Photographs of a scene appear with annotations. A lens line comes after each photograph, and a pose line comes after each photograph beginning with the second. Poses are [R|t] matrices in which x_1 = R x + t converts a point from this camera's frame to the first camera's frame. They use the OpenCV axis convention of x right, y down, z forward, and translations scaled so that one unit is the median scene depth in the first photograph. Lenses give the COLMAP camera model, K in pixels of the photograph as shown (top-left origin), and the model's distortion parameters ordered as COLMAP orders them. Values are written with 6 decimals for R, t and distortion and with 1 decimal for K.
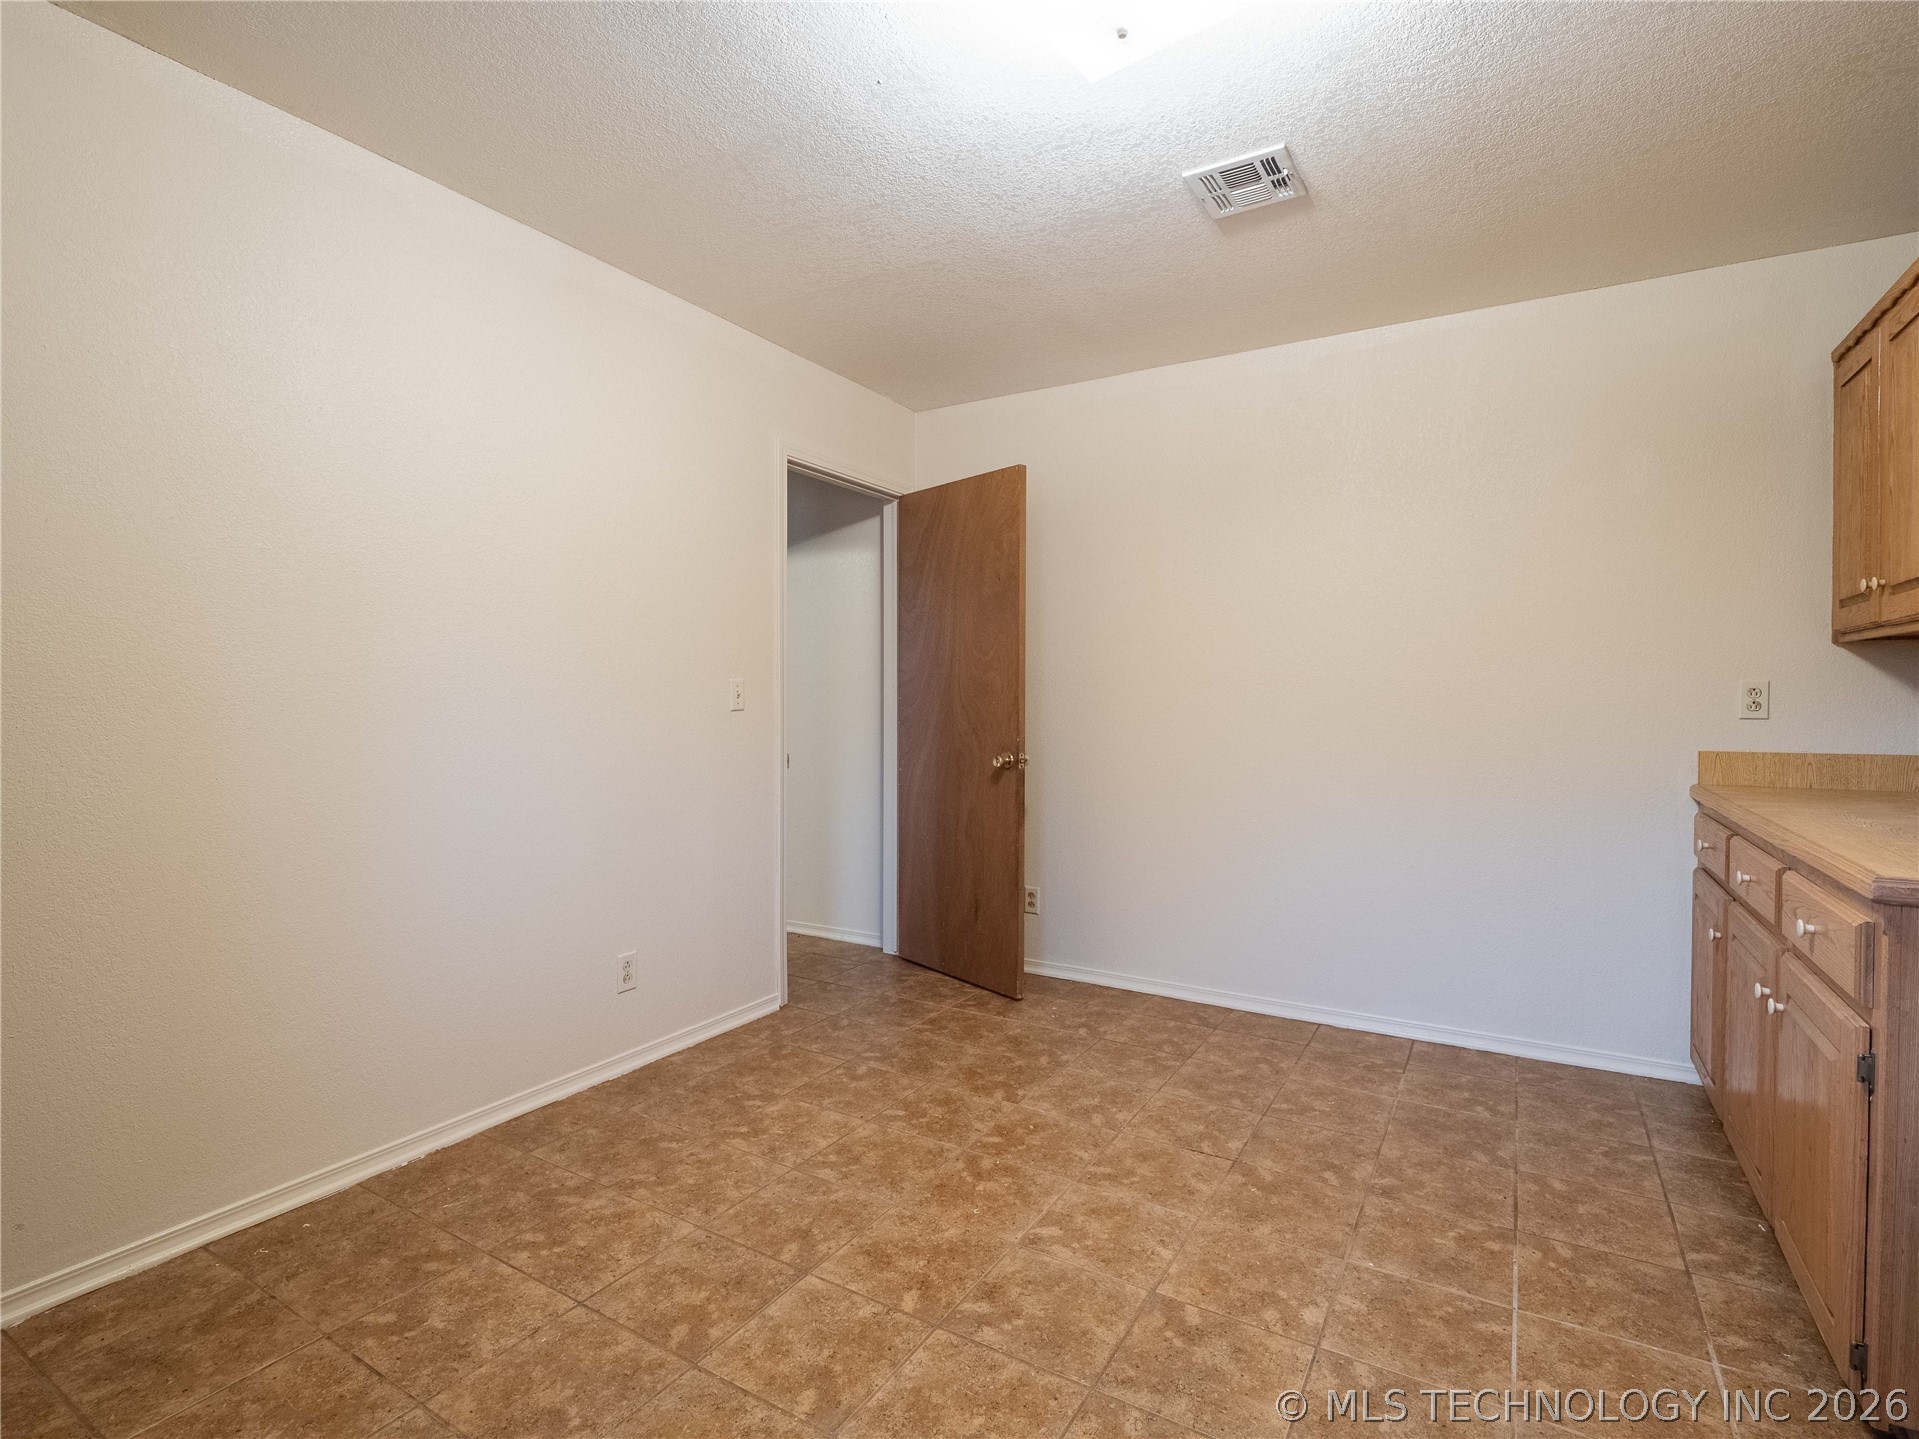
lens RADIAL K [[939.2, 0, 960.2], [0, 939.2, 708.3], [0, 0, 1]] dist [-0.009337, -0.001394]
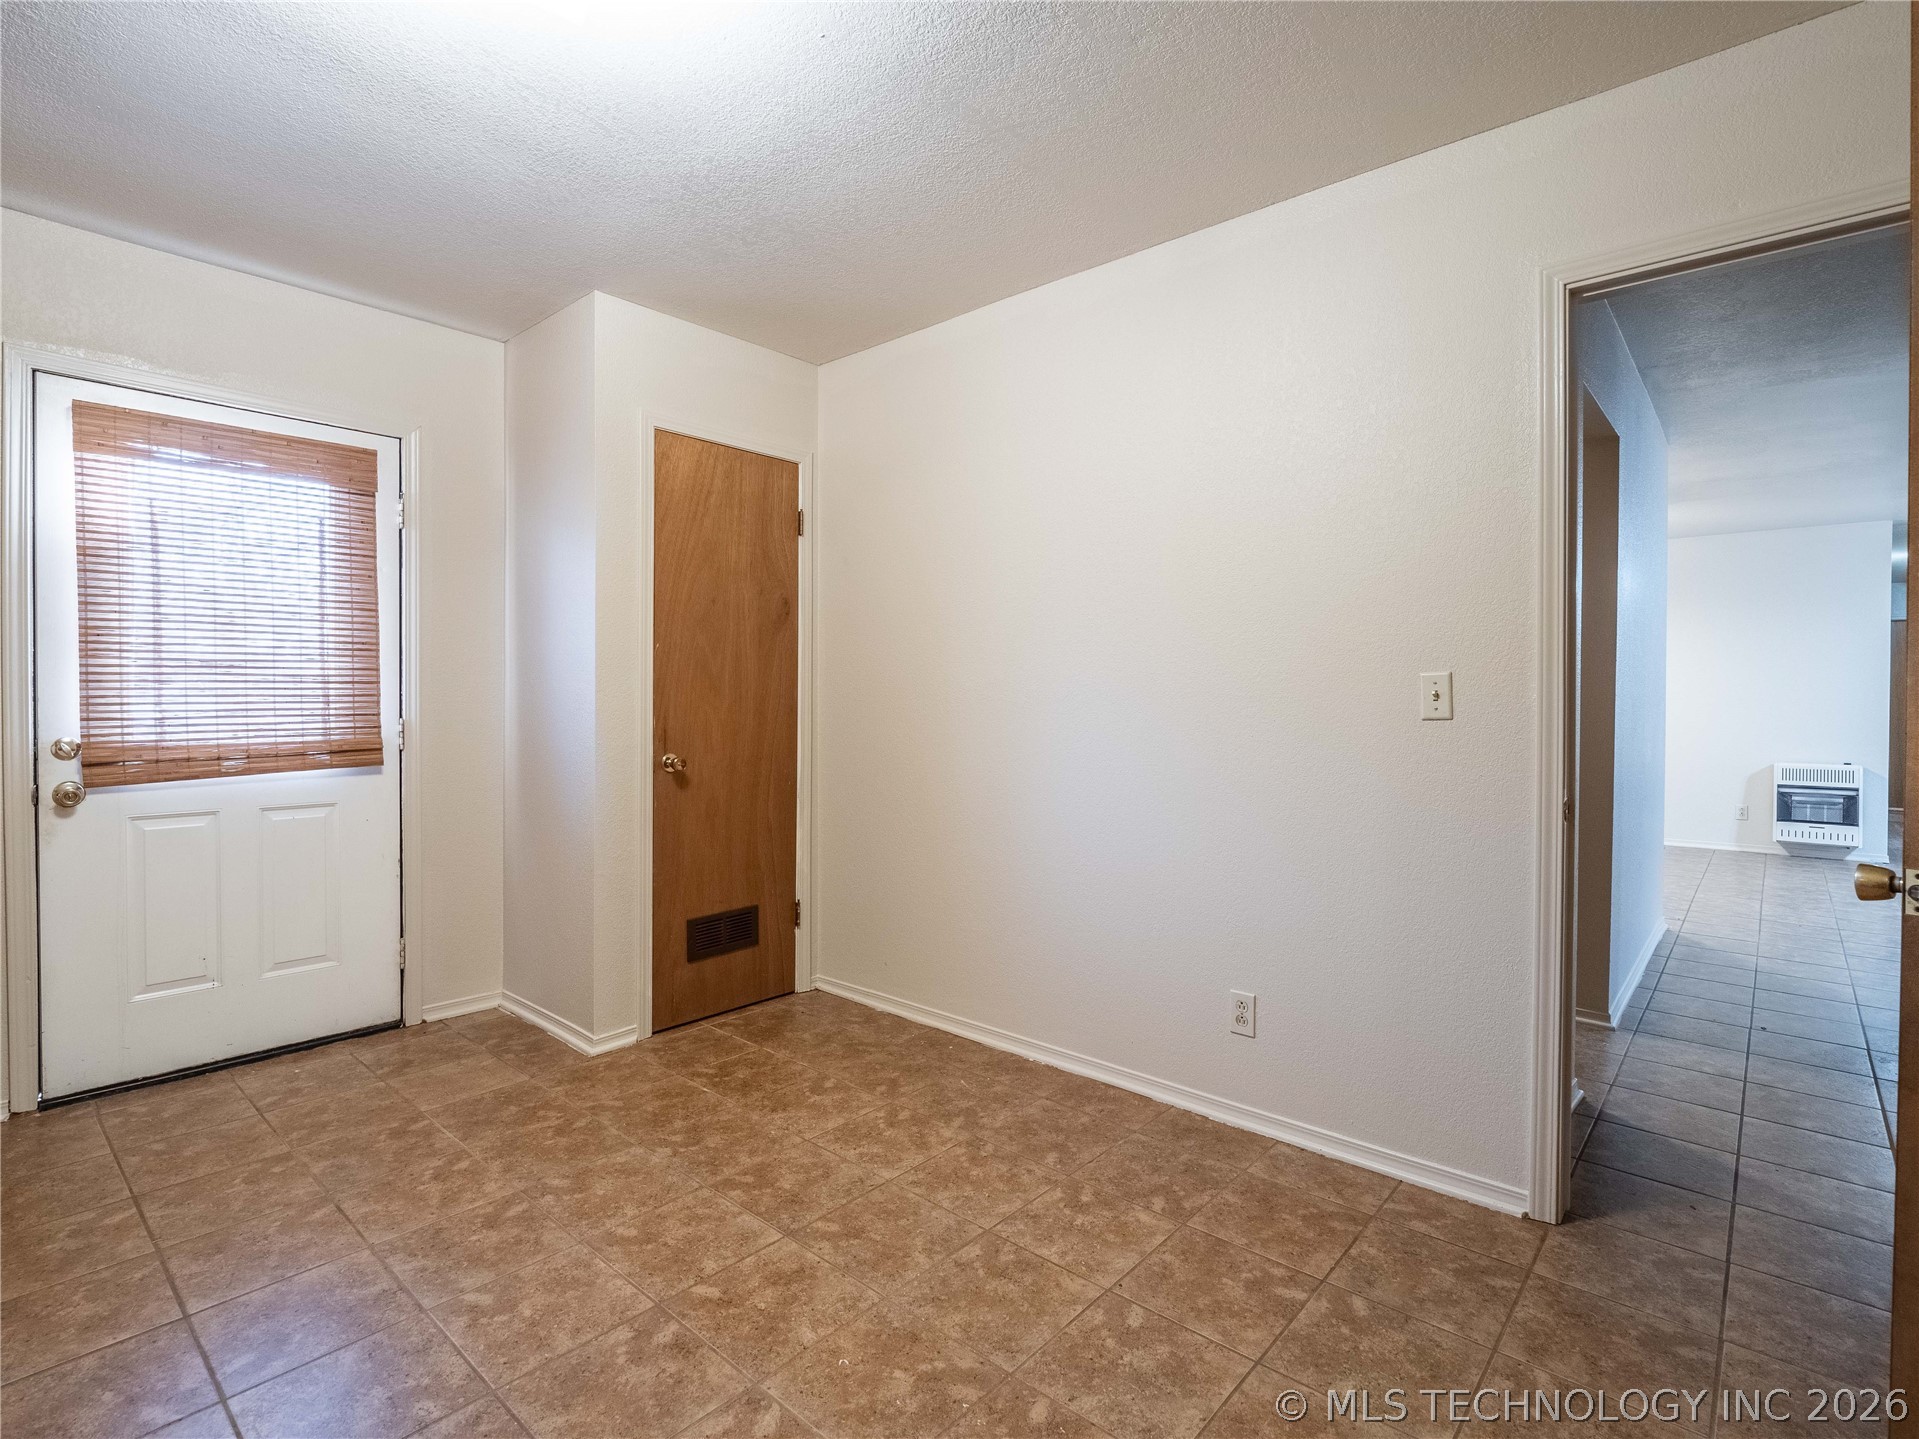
lens RADIAL K [[939.2, 0, 960.2], [0, 939.2, 708.3], [0, 0, 1]] dist [-0.009337, -0.001394]
pose [[-0.184678, 0.006437, -0.982778, 0.758614], [-0.016440, 0.999818, 0.009638, -0.010129], [0.982662, 0.017937, -0.184538, 1.237544]]
